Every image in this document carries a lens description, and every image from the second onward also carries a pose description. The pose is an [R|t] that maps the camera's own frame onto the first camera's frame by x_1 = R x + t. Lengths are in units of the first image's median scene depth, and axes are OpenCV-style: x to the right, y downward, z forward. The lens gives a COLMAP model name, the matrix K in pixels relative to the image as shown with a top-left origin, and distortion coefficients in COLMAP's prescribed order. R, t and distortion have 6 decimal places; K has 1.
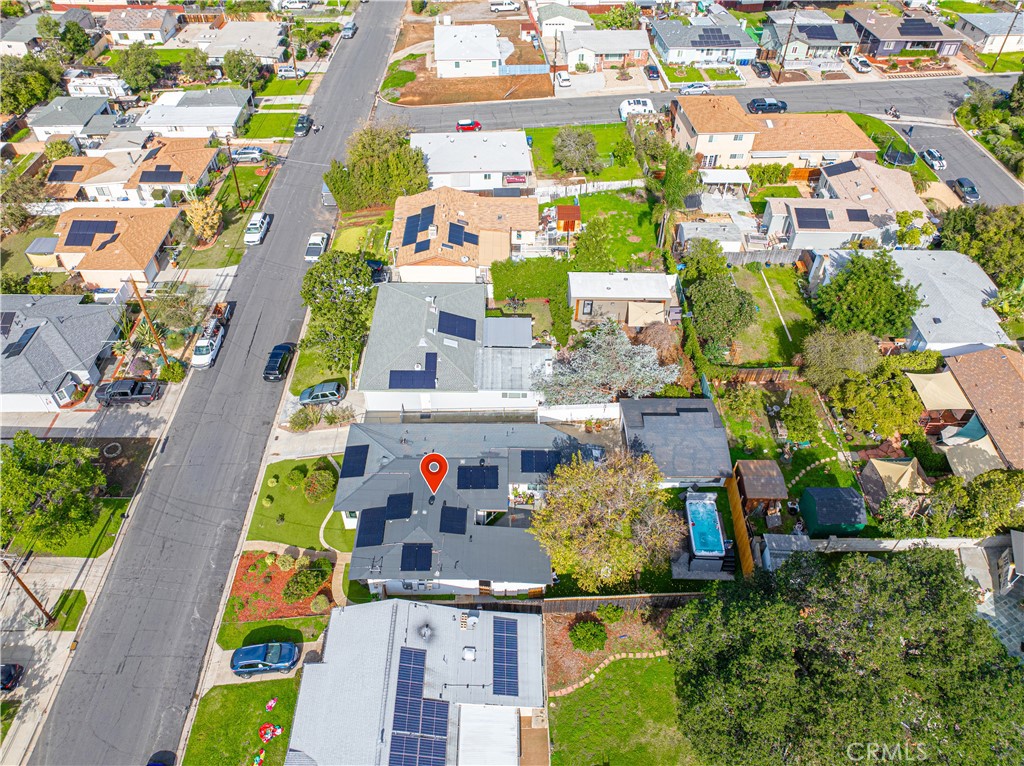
lens RADIAL K [[720.9, 0, 512.0], [0, 720.9, 383.0], [0, 0, 1]] dist [-0.038507, 0.004574]
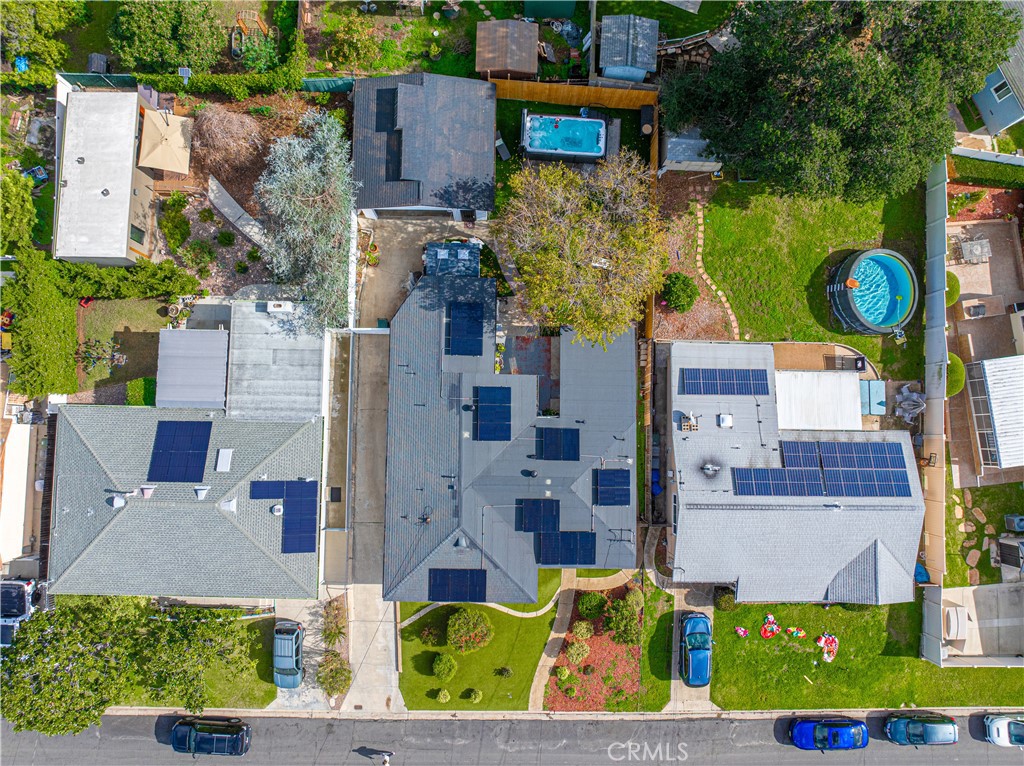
lens RADIAL K [[720.9, 0, 512.0], [0, 720.9, 383.0], [0, 0, 1]] dist [-0.038507, 0.004574]
pose [[0.020191, -0.997775, 0.063542, -0.045771], [0.692042, 0.059817, 0.719375, -0.288813], [-0.721575, 0.029448, 0.691710, 0.342046]]
